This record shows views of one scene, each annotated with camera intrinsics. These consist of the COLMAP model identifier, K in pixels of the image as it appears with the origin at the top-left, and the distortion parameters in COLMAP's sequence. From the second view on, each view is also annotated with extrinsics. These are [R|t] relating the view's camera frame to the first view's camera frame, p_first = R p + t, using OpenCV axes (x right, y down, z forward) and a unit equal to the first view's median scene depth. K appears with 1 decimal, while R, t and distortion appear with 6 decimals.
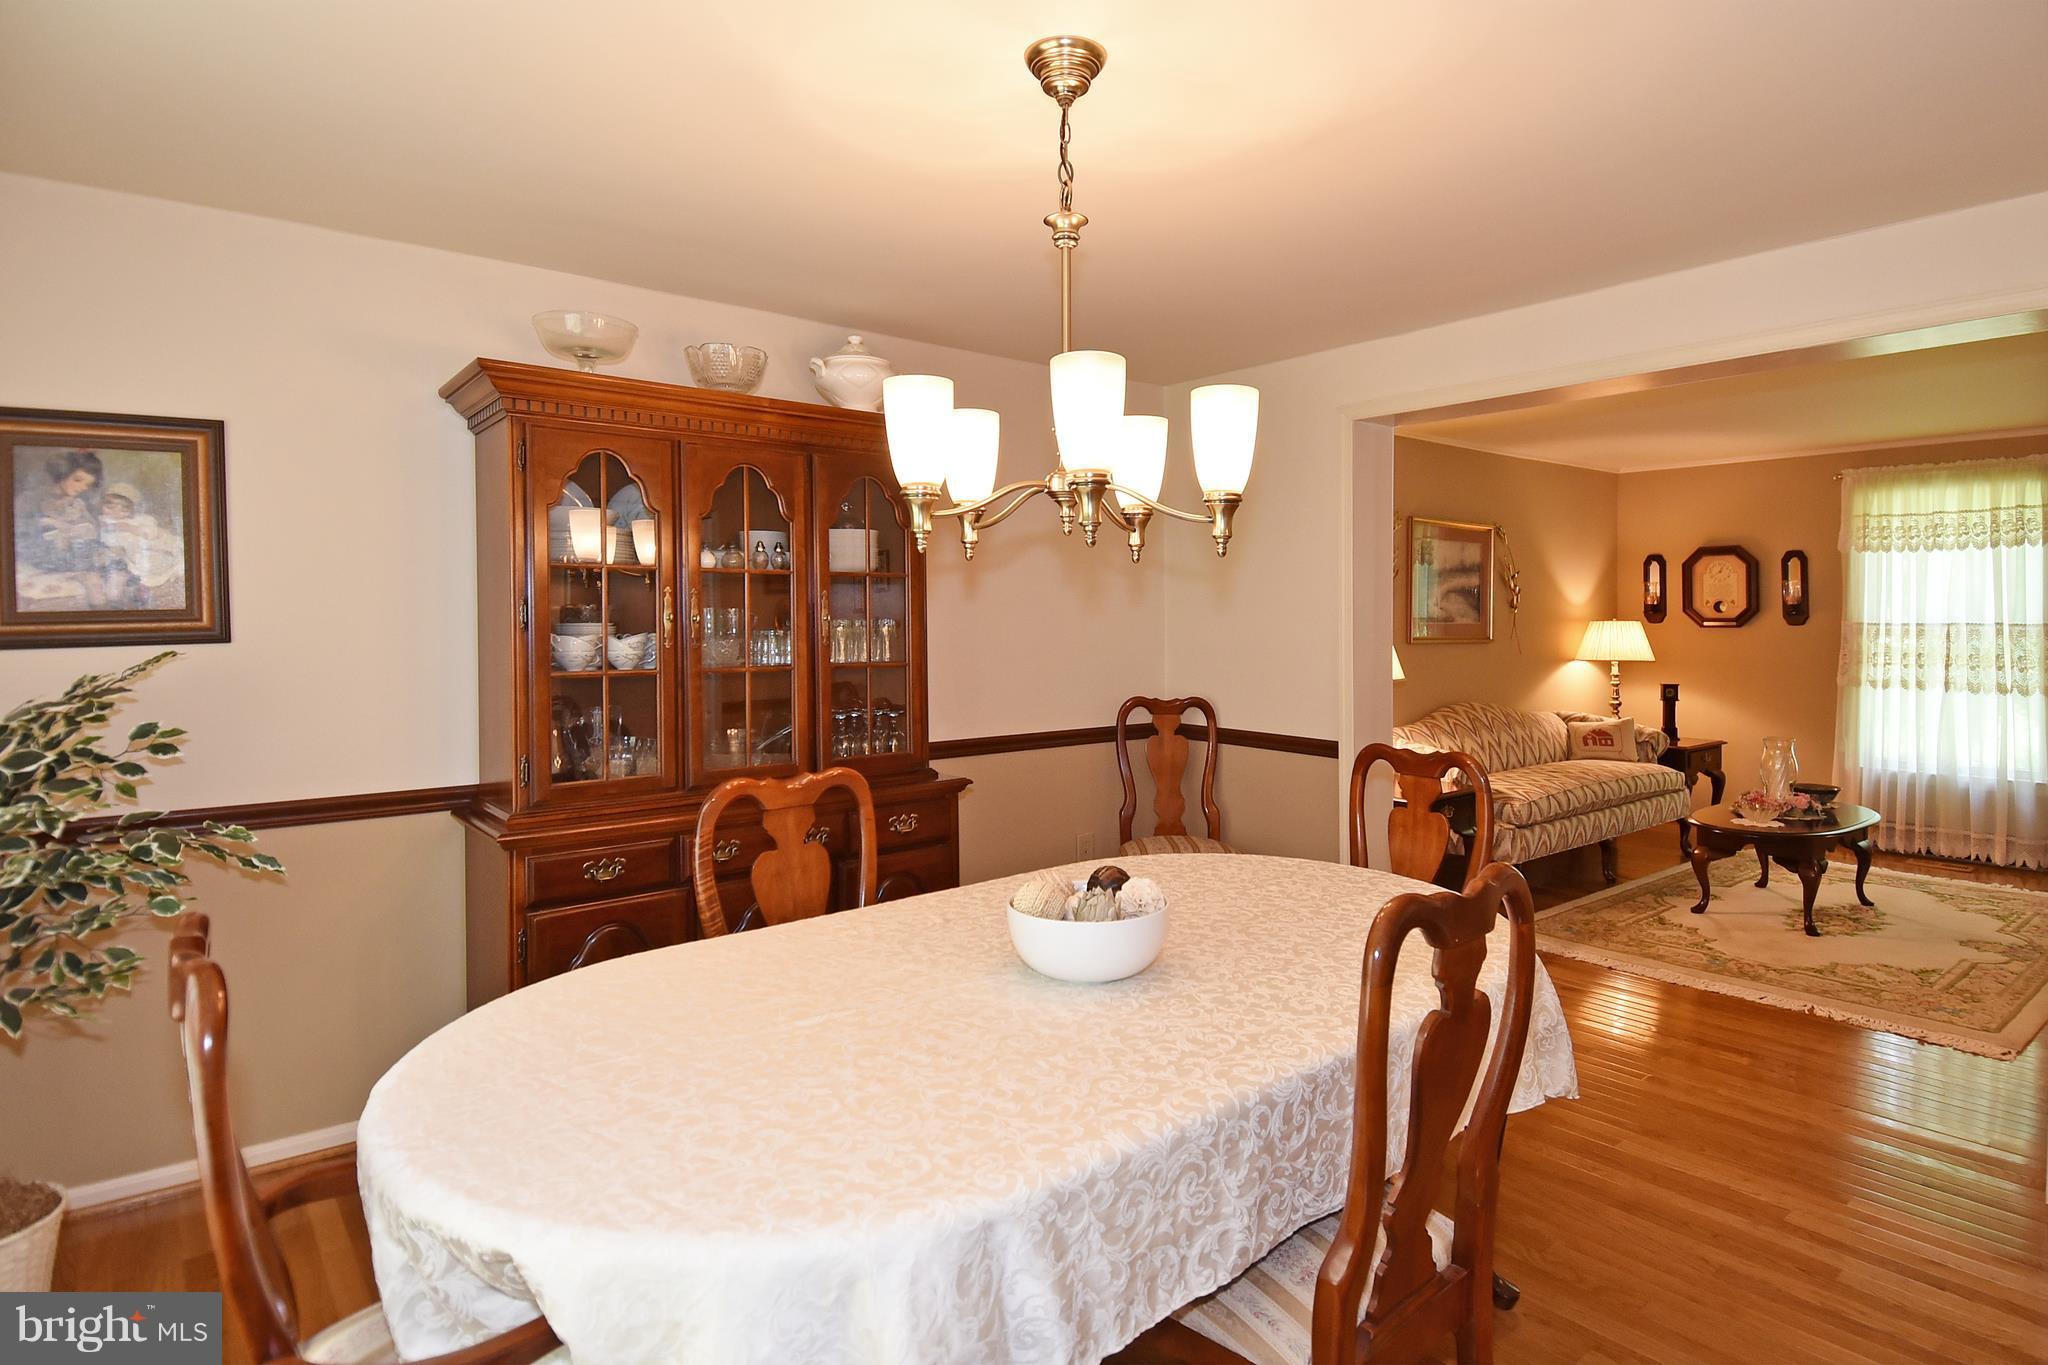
lens RADIAL K [[1036.7, 0, 1003.1], [0, 1036.7, 639.3], [0, 0, 1]] dist [0.047458, -0.040338]
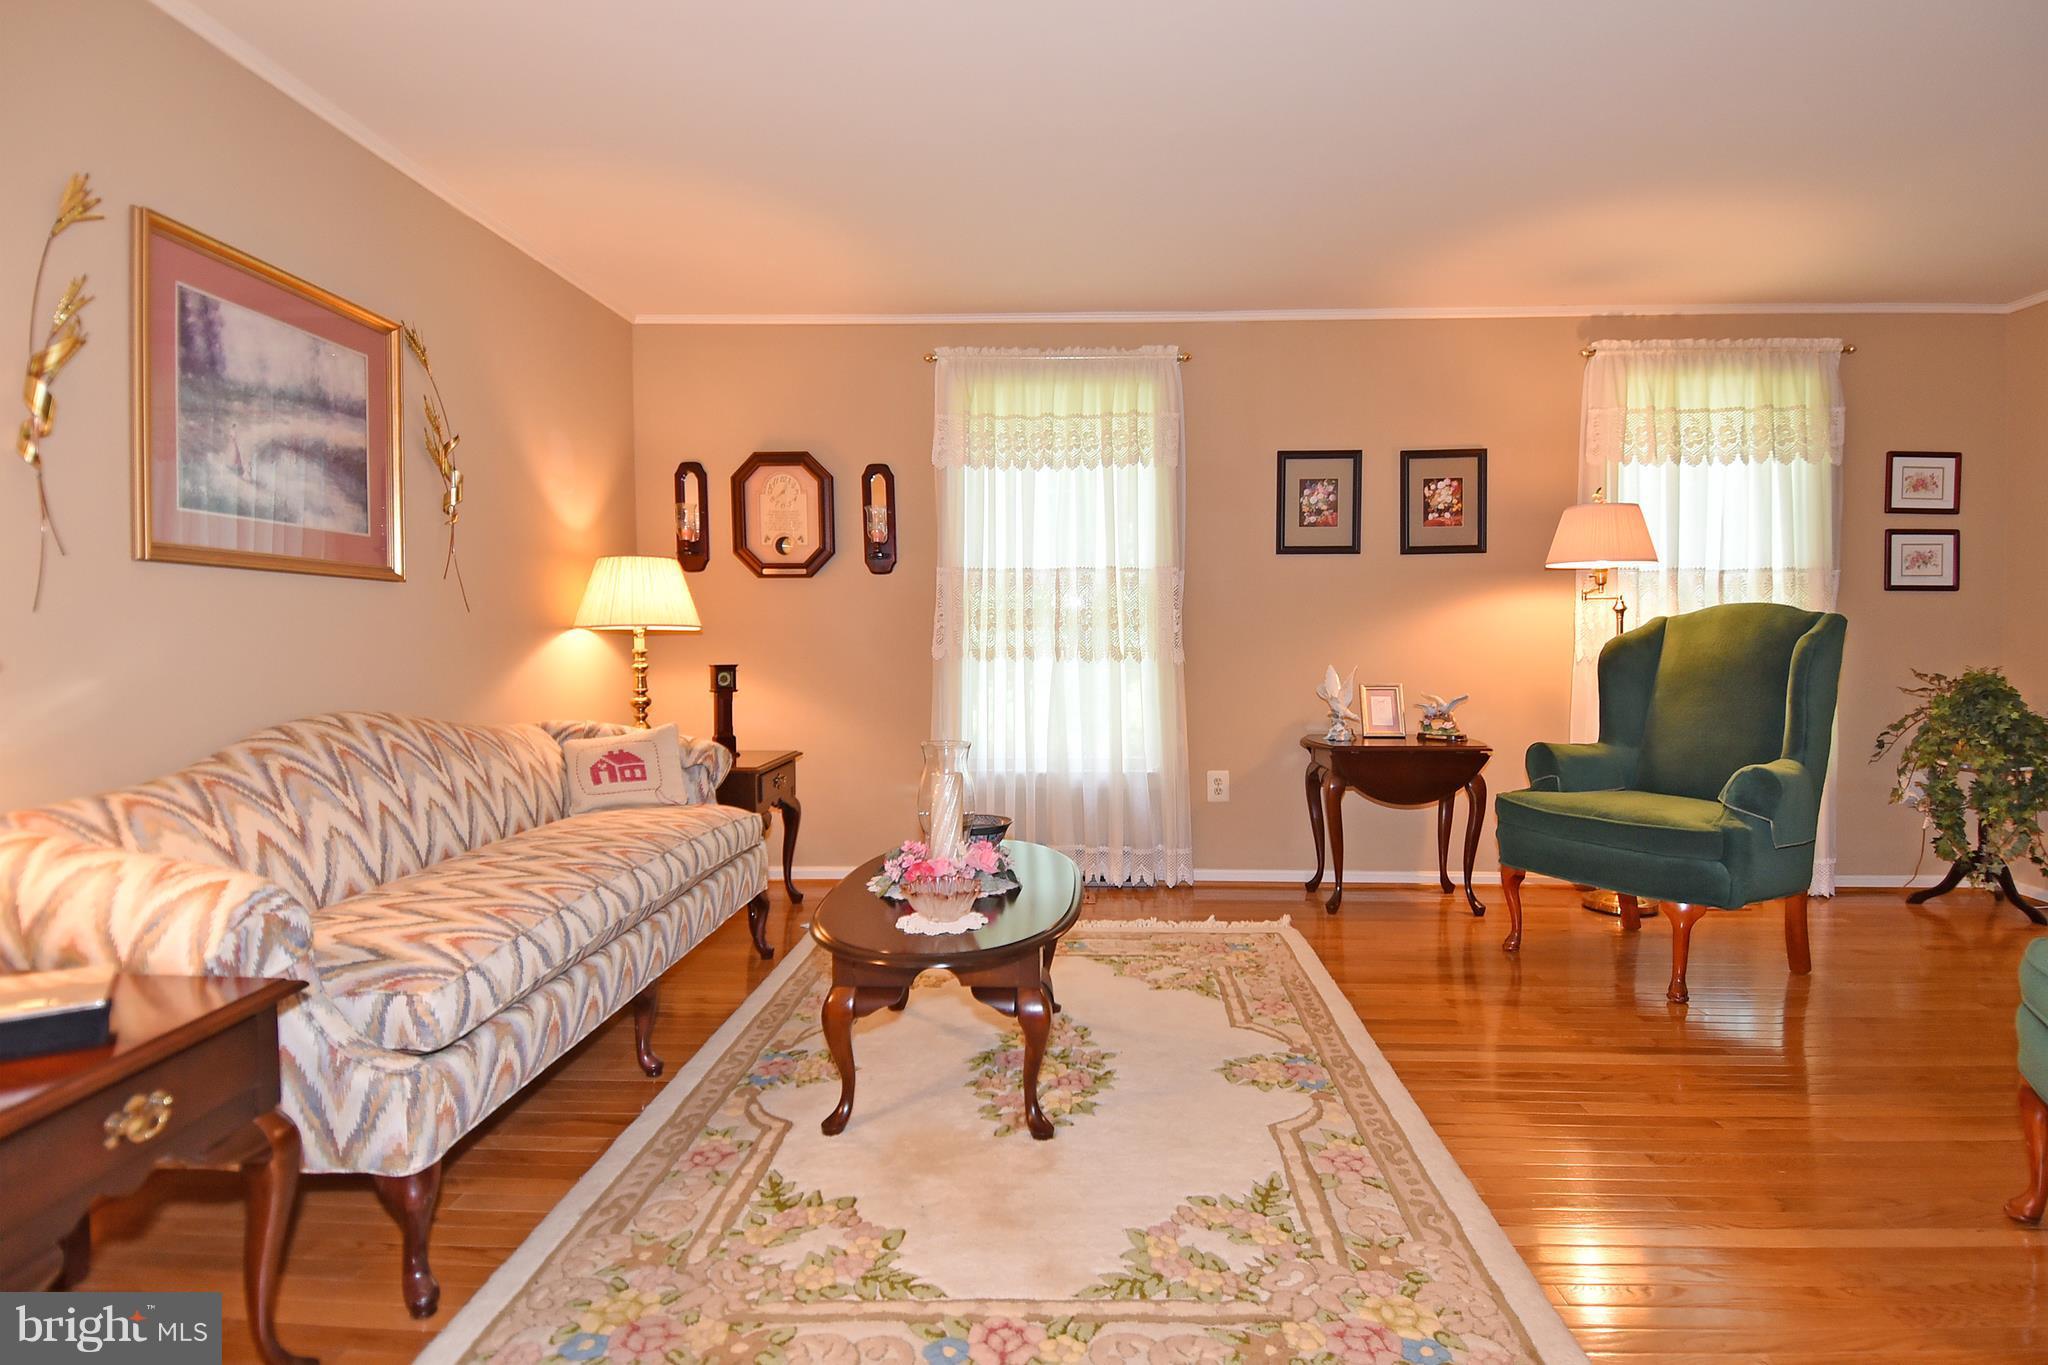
lens RADIAL K [[1095.2, 0, 1057.2], [0, 1095.2, 663.0], [0, 0, 1]] dist [0.057766, -0.060797]
pose [[0.610731, -0.022095, 0.791530, 0.264750], [0.013483, 0.999756, 0.017505, 0.035411], [-0.791723, -0.000018, 0.610880, 0.487438]]
